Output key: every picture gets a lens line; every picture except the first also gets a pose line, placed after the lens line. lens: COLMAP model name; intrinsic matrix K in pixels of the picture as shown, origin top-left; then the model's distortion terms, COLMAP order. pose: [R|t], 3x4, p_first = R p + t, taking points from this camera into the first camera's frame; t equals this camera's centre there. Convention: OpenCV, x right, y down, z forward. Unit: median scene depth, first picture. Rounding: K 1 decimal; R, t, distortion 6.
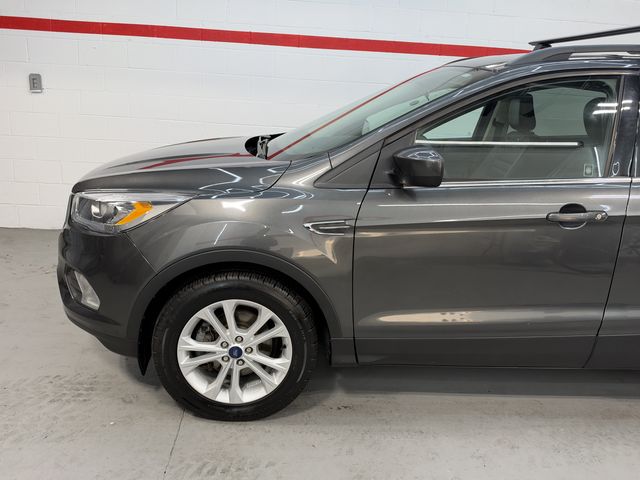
lens RADIAL K [[539.5, 0, 321.2], [0, 539.5, 229.0], [0, 0, 1]] dist [-0.004741, -0.008103]
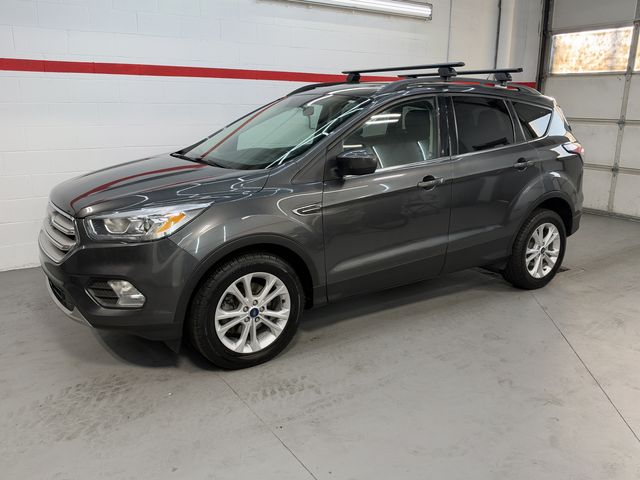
lens RADIAL K [[529.3, 0, 320.0], [0, 529.3, 240.0], [0, 0, 1]] dist [0.048663, -0.092170]
pose [[0.858457, -0.175171, 0.482045, -0.611006], [0.171597, 0.983798, 0.051913, 0.006945], [-0.483329, 0.038152, 0.874607, -0.251719]]
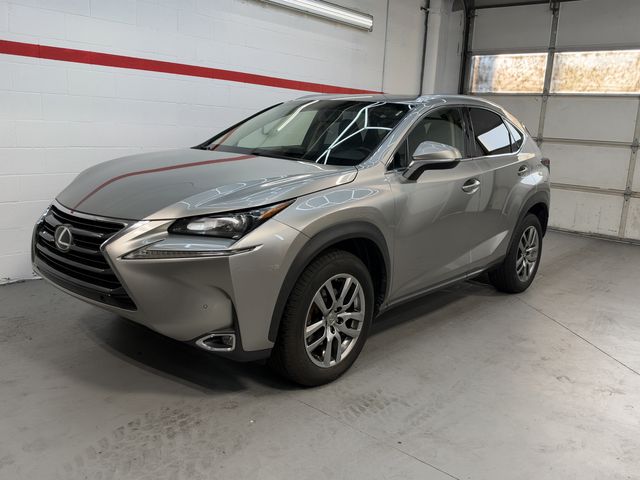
lens RADIAL K [[557.2, 0, 314.2], [0, 557.2, 236.4], [0, 0, 1]] dist [0.065568, -0.136134]
pose [[0.691936, -0.162915, 0.703338, -1.015213], [0.174975, 0.983004, 0.055555, -0.044100], [-0.700435, 0.084626, 0.708682, 0.082466]]
